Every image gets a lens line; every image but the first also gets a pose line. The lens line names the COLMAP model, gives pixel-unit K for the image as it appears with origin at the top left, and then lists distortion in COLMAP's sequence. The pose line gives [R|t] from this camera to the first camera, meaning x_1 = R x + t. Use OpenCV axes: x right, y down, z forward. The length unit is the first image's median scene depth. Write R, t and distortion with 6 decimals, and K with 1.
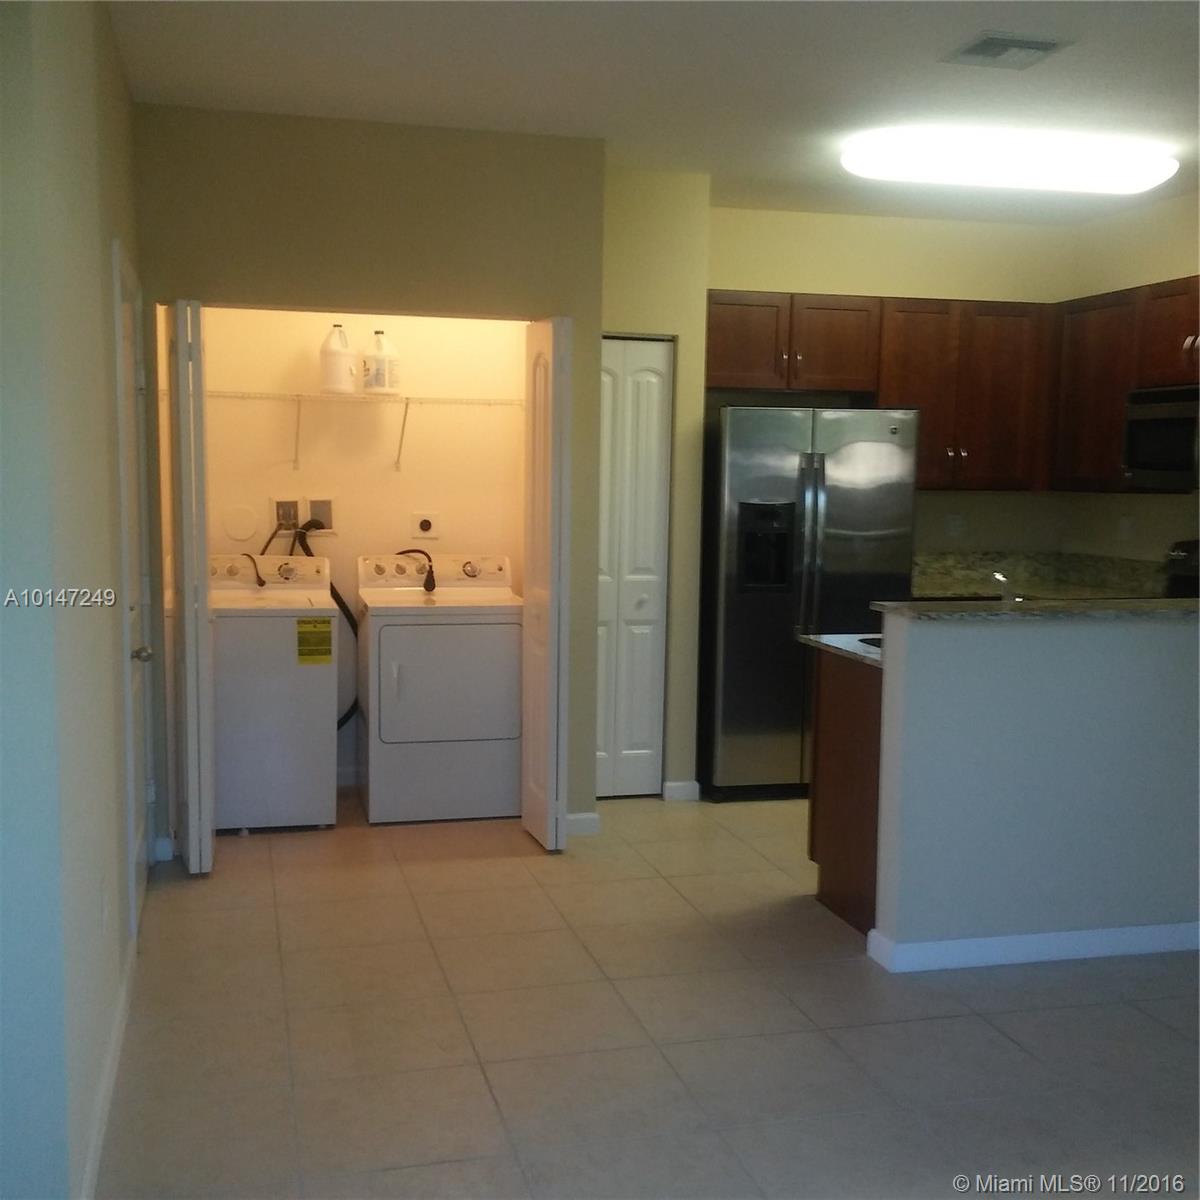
lens RADIAL K [[1370.2, 0, 566.2], [0, 1370.2, 633.2], [0, 0, 1]] dist [0.009198, 0.034492]
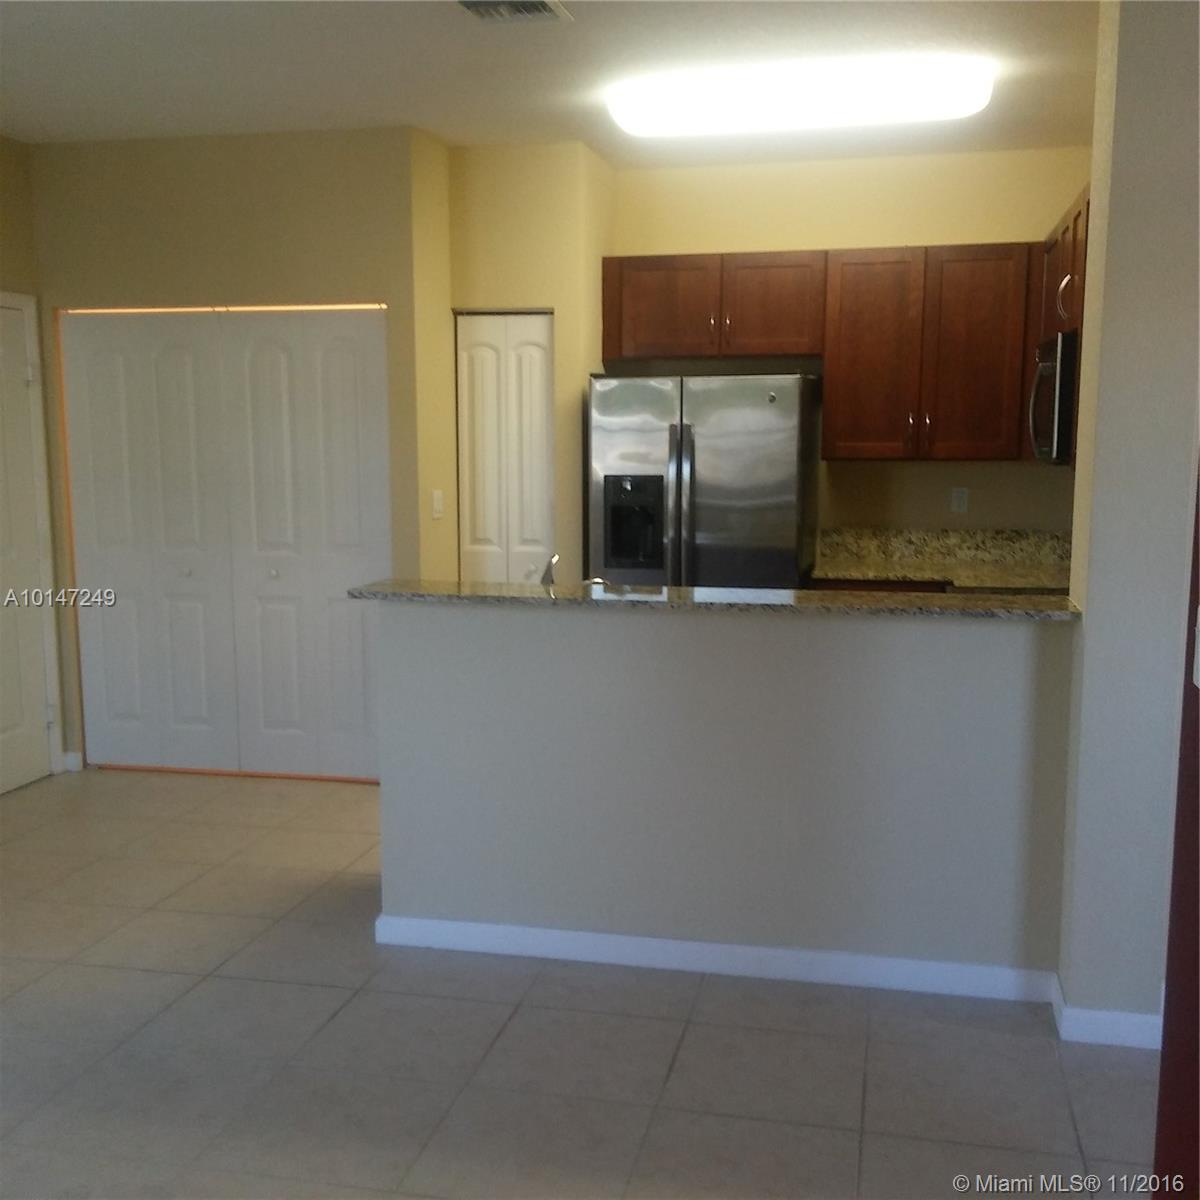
lens RADIAL K [[1370.2, 0, 566.2], [0, 1370.2, 633.2], [0, 0, 1]] dist [0.009198, 0.034492]
pose [[0.883648, 0.054587, -0.464958, 0.556694], [-0.041665, 0.998408, 0.038032, -0.018004], [0.466293, -0.014235, 0.884516, 0.112107]]
